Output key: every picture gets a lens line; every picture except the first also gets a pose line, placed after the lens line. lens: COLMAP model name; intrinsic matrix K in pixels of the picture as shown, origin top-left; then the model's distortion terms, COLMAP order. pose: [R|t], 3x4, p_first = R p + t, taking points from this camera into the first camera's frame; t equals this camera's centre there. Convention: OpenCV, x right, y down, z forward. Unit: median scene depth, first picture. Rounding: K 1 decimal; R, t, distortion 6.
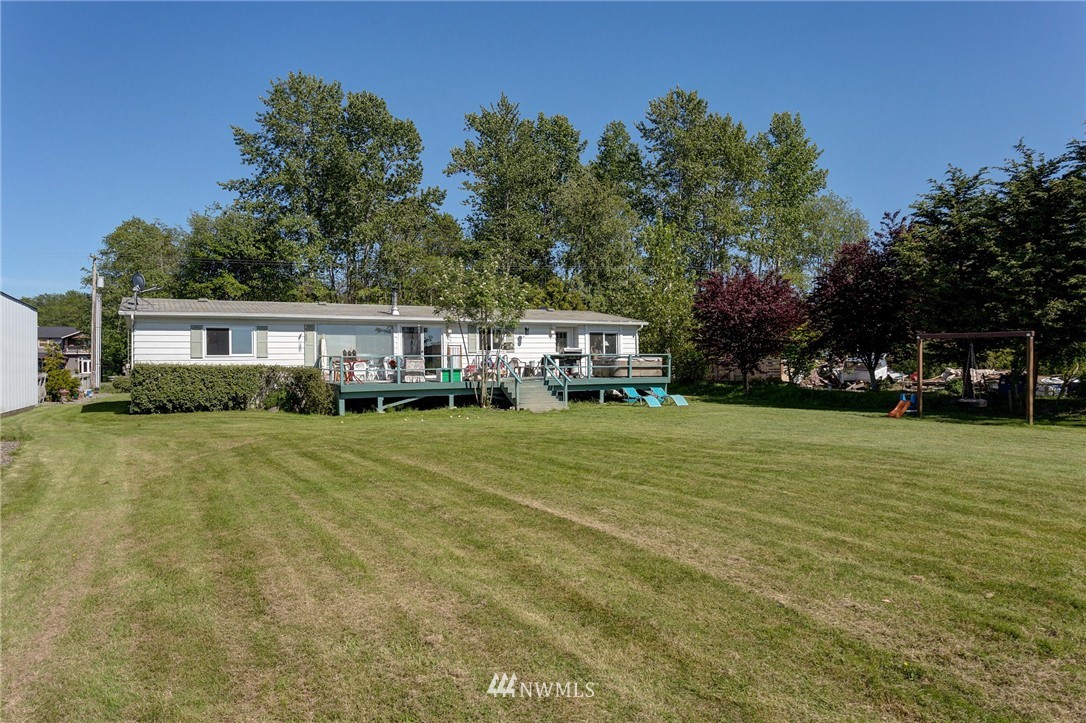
lens RADIAL K [[754.6, 0, 543.1], [0, 754.6, 359.1], [0, 0, 1]] dist [-0.000255, 0.000541]
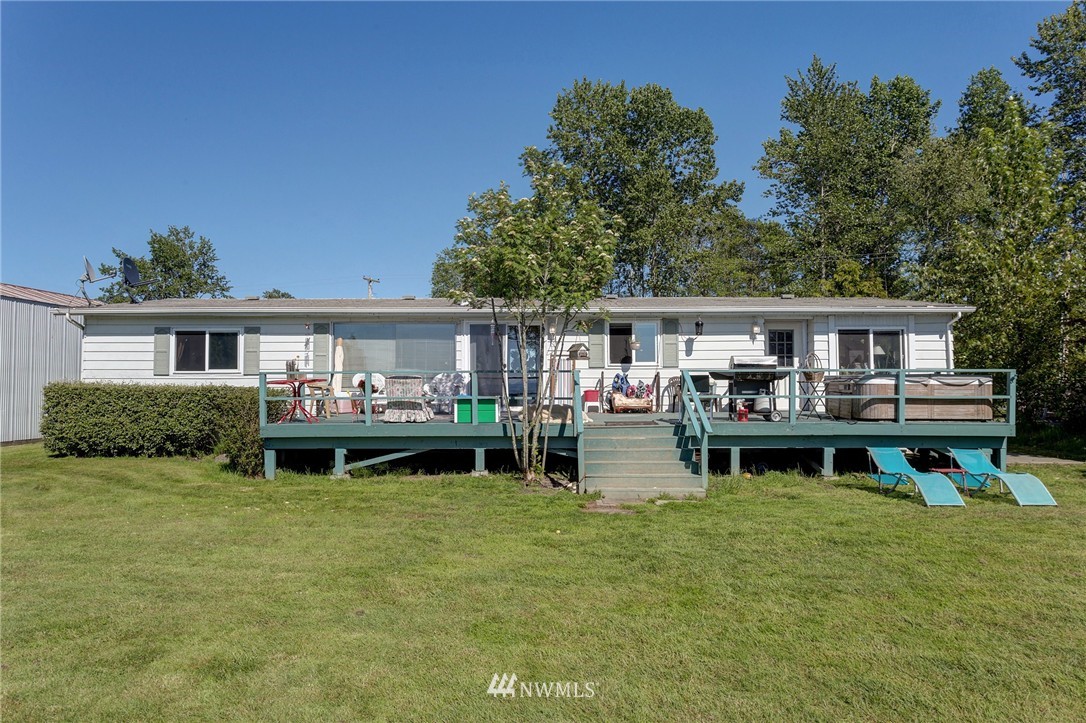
lens RADIAL K [[689.6, 0, 542.4], [0, 689.6, 363.4], [0, 0, 1]] dist [0.003155, 0.005296]
pose [[0.874411, -0.006451, -0.485143, 0.122577], [-0.005433, 0.999719, -0.023087, 0.000323], [0.485155, 0.022823, 0.874130, 0.519410]]
